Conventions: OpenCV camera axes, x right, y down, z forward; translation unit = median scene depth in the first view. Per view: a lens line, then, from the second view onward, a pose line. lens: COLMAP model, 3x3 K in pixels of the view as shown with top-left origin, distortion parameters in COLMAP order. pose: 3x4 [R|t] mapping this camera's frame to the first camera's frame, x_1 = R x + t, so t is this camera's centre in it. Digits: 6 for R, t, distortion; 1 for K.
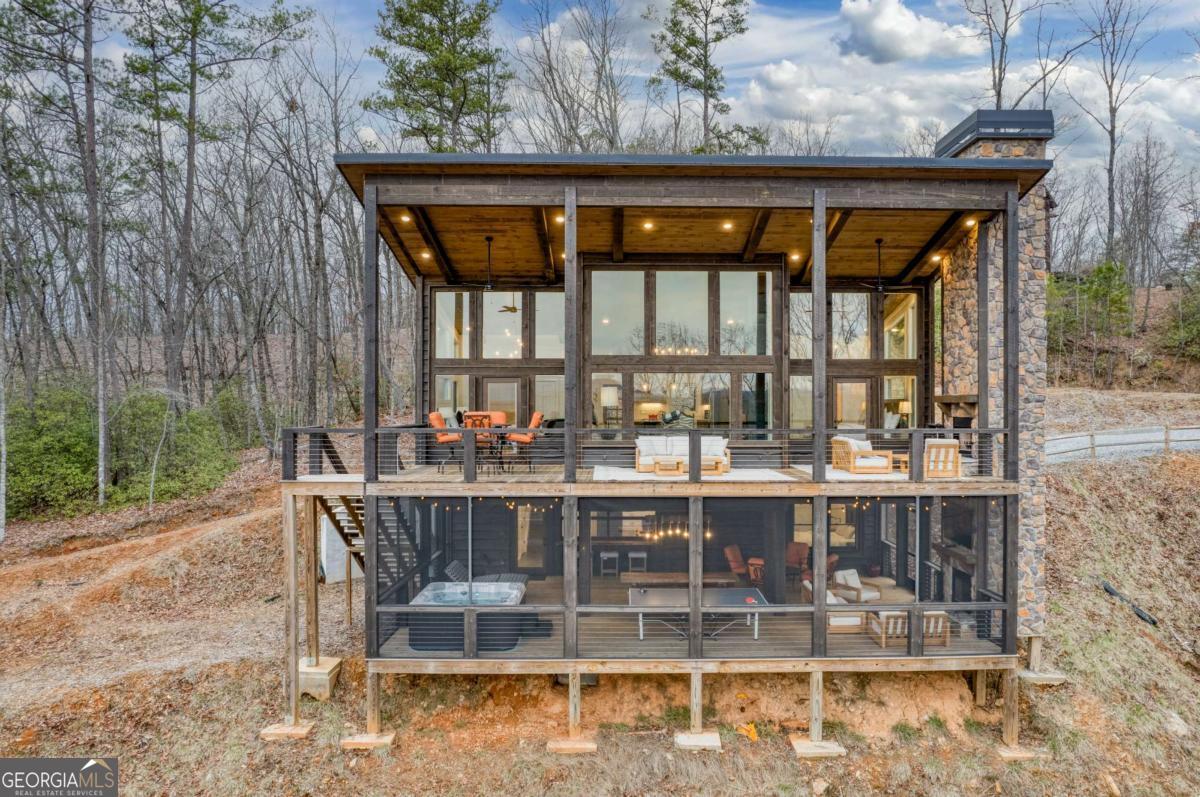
lens RADIAL K [[773.9, 0, 600.0], [0, 773.9, 398.5], [0, 0, 1]] dist [-0.071117, 0.043839]
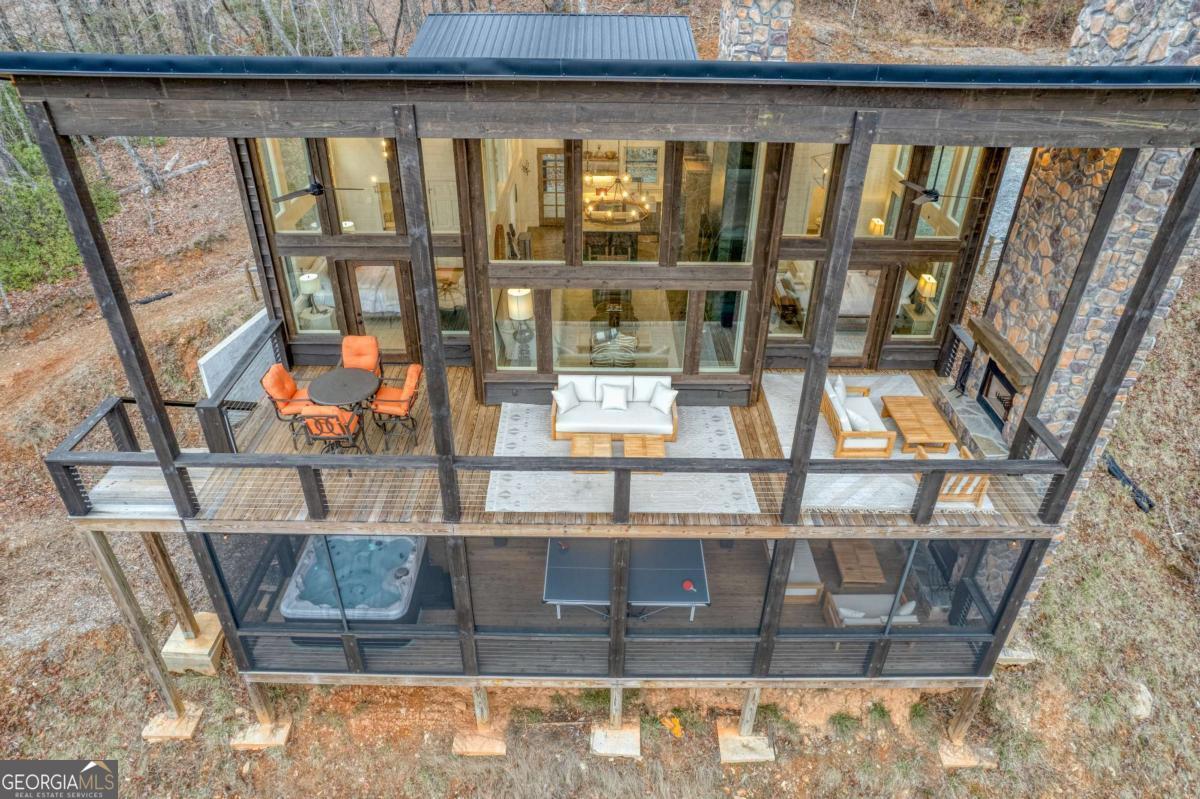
lens RADIAL K [[751.2, 0, 582.0], [0, 751.2, 393.7], [0, 0, 1]] dist [-0.065878, 0.053374]
pose [[0.999990, -0.004323, 0.000751, 0.085529], [0.003264, 0.847323, 0.531067, -0.372188], [-0.002932, -0.531060, 0.847329, 0.448769]]
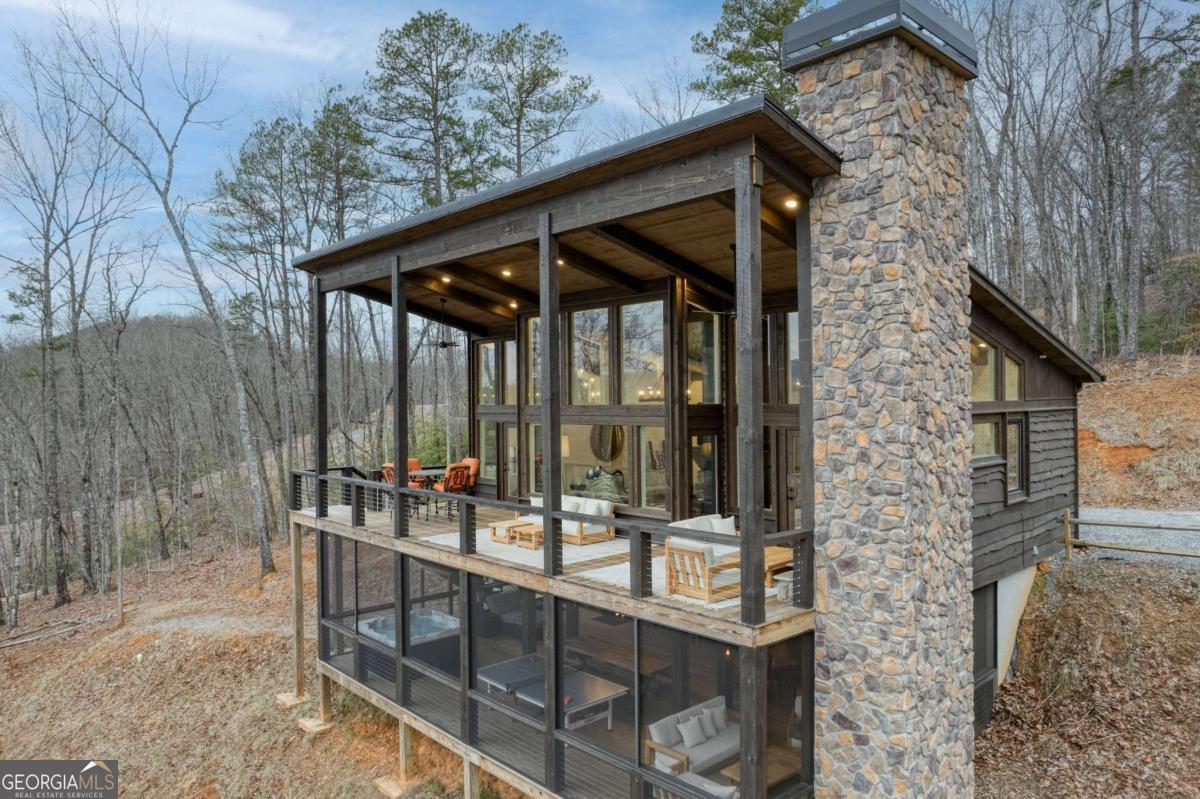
lens RADIAL K [[773.9, 0, 600.0], [0, 773.9, 399.5], [0, 0, 1]] dist [-0.071117, 0.043839]
pose [[0.692730, -0.008400, -0.721148, 0.890576], [0.013228, 0.999912, 0.001059, -0.075195], [0.721076, -0.010273, 0.692780, 0.468986]]
